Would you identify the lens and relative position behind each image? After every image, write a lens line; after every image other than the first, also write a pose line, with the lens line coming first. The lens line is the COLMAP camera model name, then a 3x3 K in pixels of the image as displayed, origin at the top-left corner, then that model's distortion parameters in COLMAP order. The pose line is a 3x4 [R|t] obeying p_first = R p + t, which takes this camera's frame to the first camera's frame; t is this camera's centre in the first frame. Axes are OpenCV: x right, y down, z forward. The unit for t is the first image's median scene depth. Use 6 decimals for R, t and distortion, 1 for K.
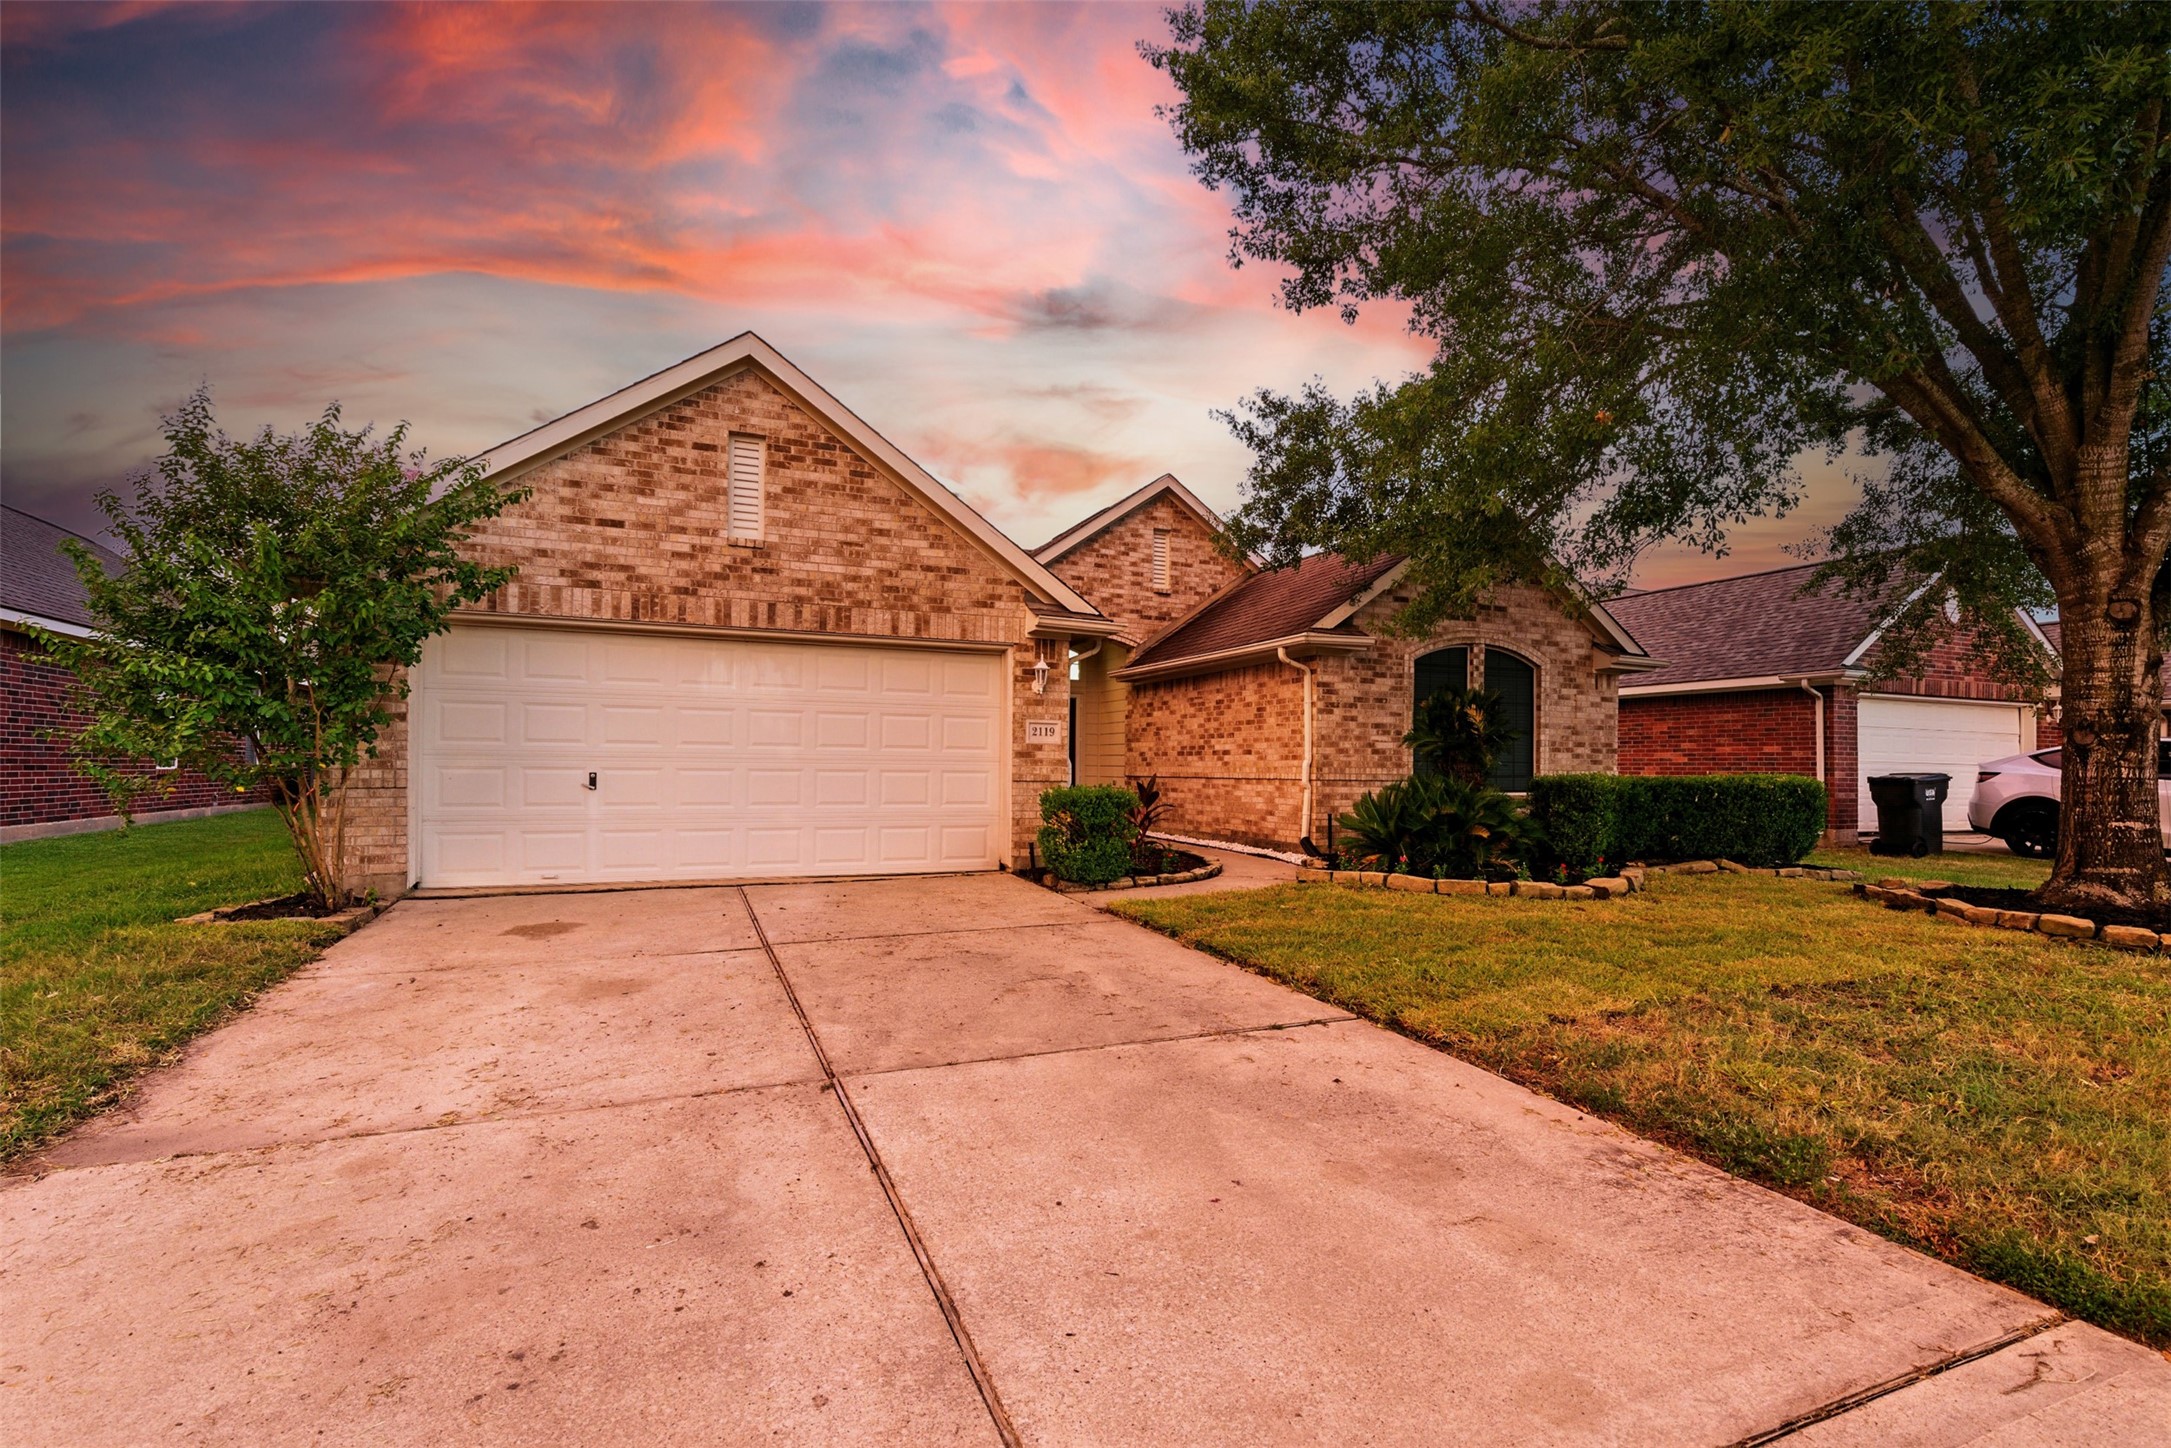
lens RADIAL K [[1006.9, 0, 1090.0], [0, 1006.9, 775.0], [0, 0, 1]] dist [-0.000581, 0.004595]
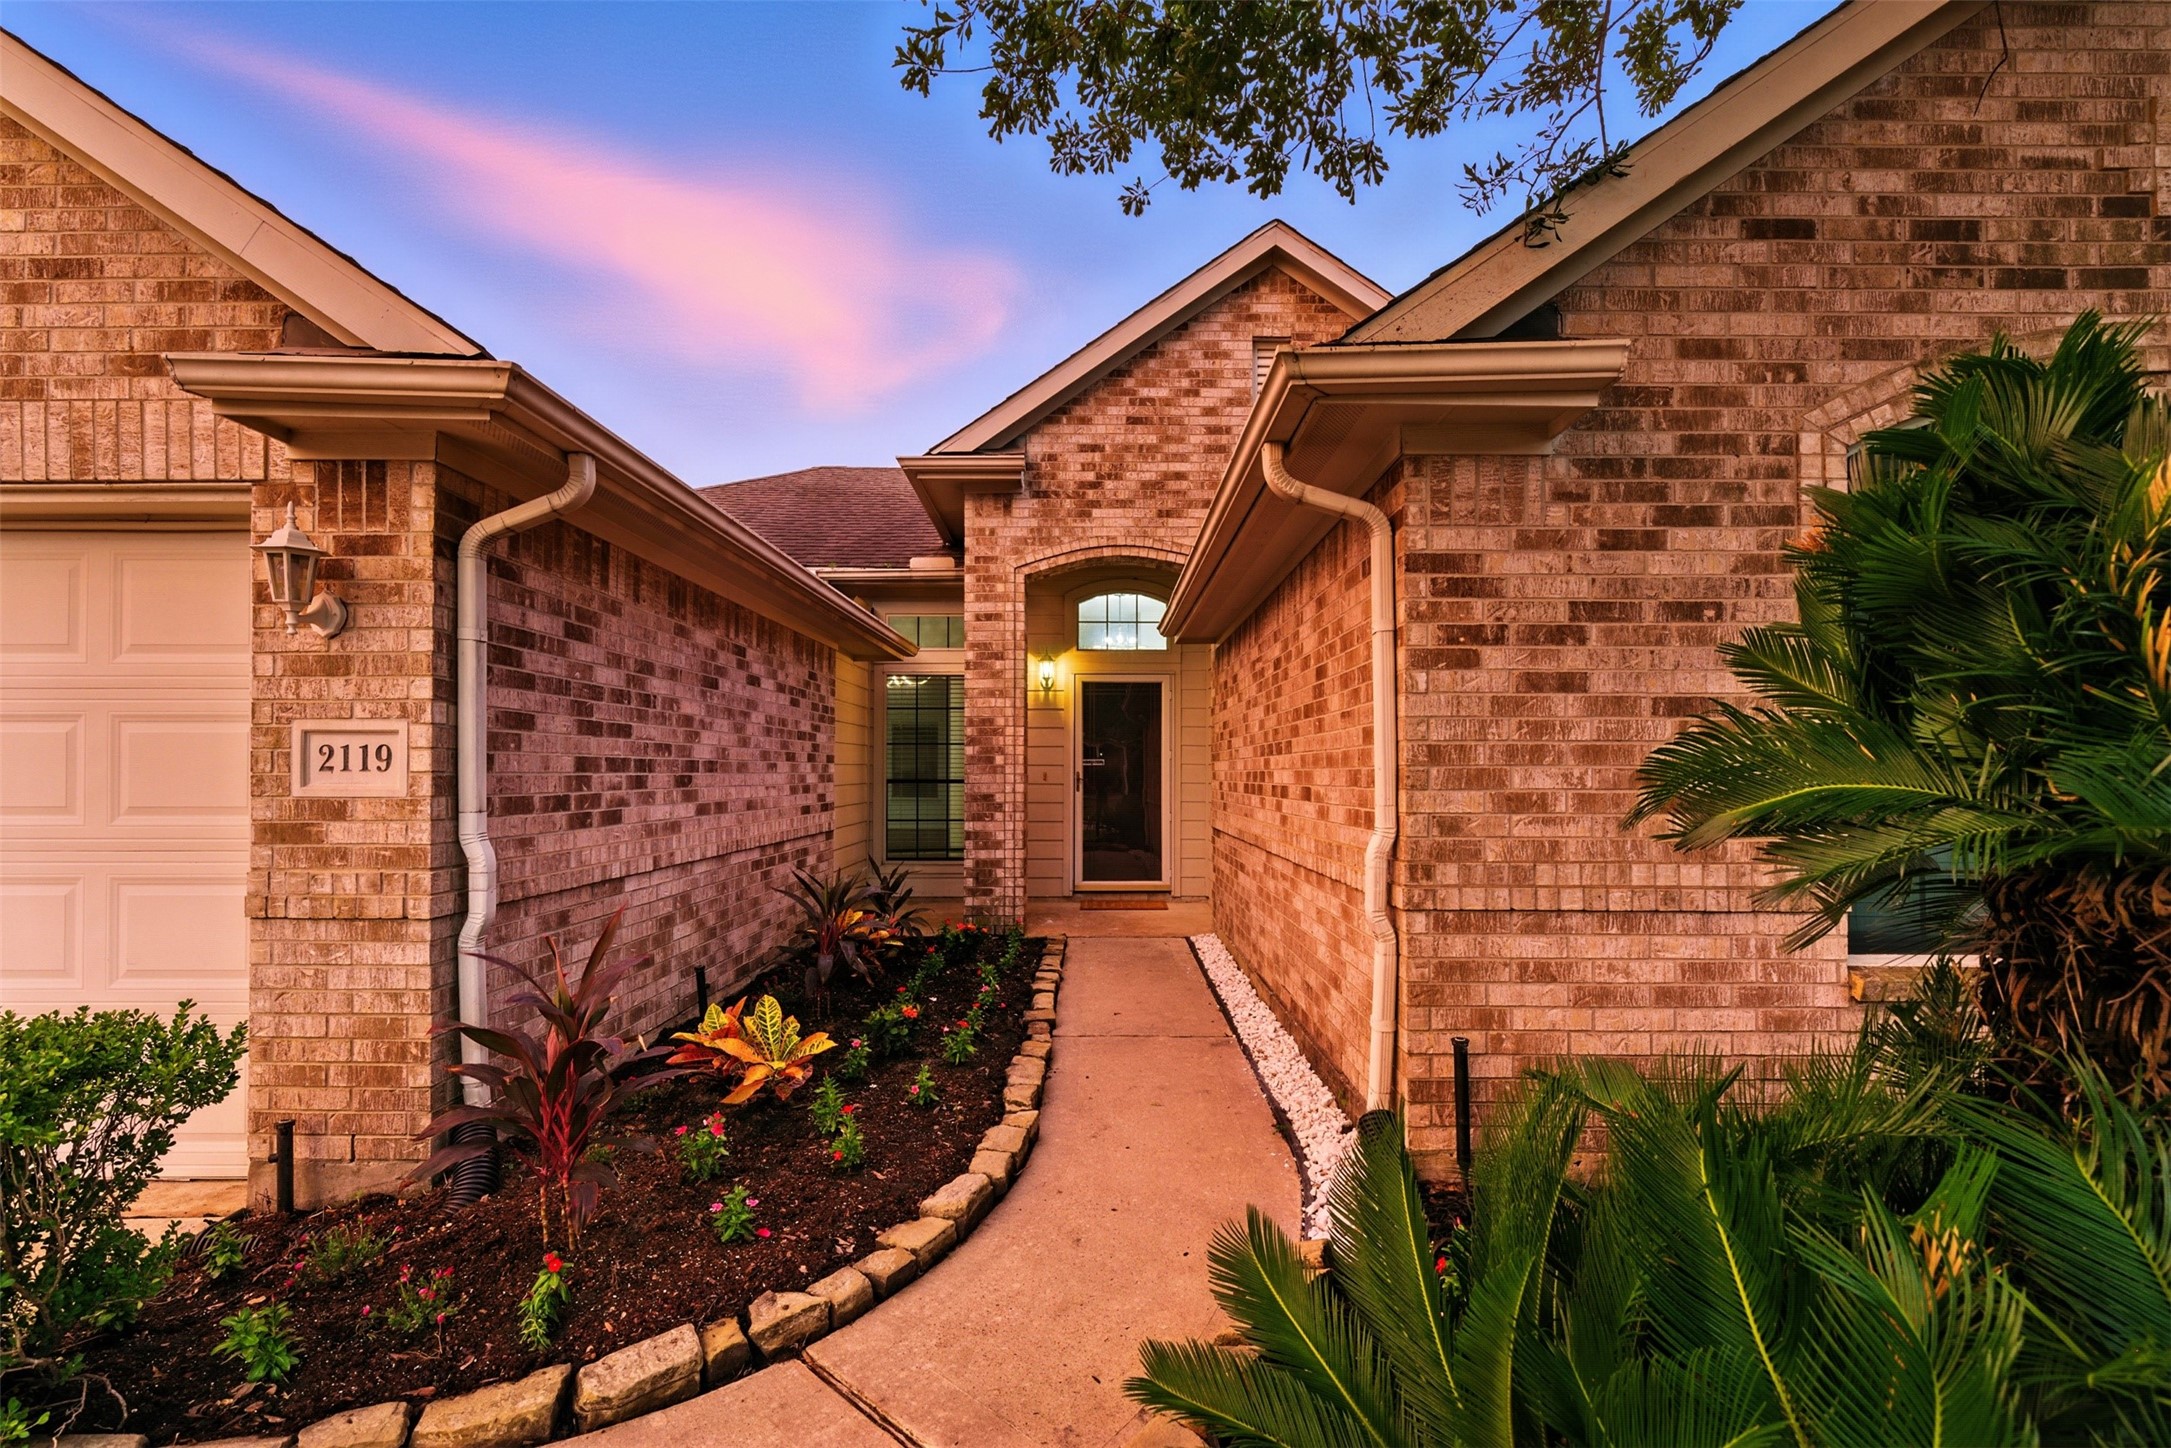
lens RADIAL K [[1006.9, 0, 1080.5], [0, 1006.9, 751.0], [0, 0, 1]] dist [-0.000581, 0.004595]
pose [[0.919437, -0.018483, -0.392803, 0.289289], [0.006398, 0.999466, -0.032053, -0.034677], [0.393185, 0.026957, 0.919064, 0.820303]]
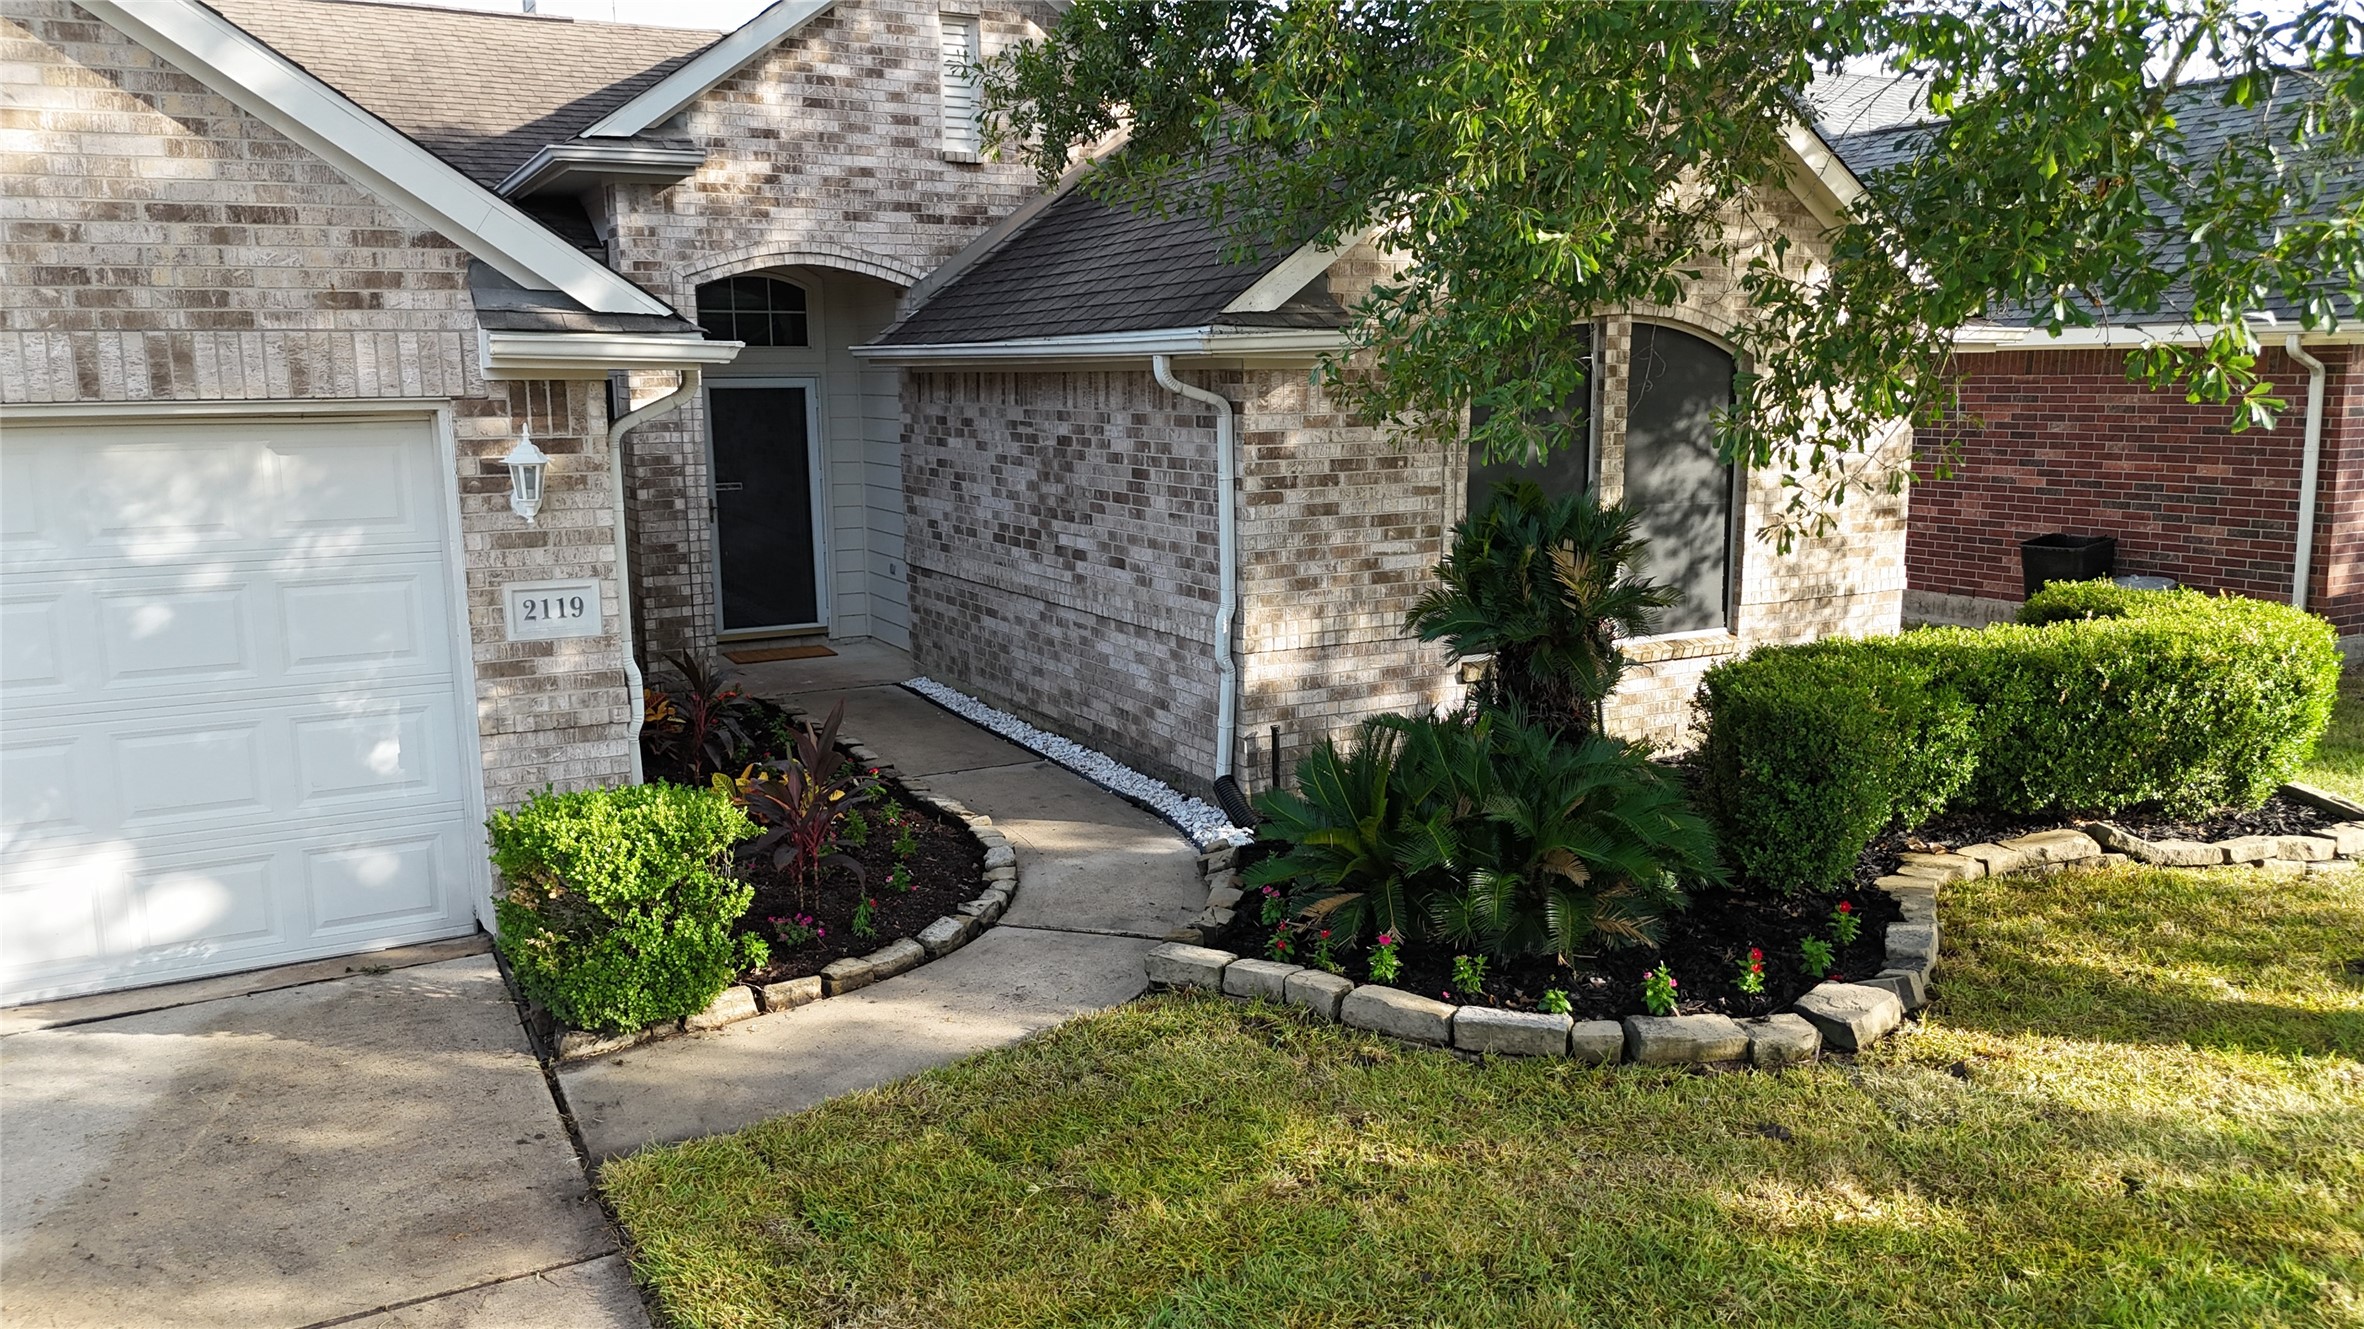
lens RADIAL K [[1737.5, 0, 1178.8], [0, 1737.5, 704.6], [0, 0, 1]] dist [0.065112, -0.057841]
pose [[0.995661, -0.038795, 0.084582, 0.148512], [0.022809, 0.982968, 0.182354, -0.132262], [-0.090216, -0.179634, 0.979588, 0.276690]]
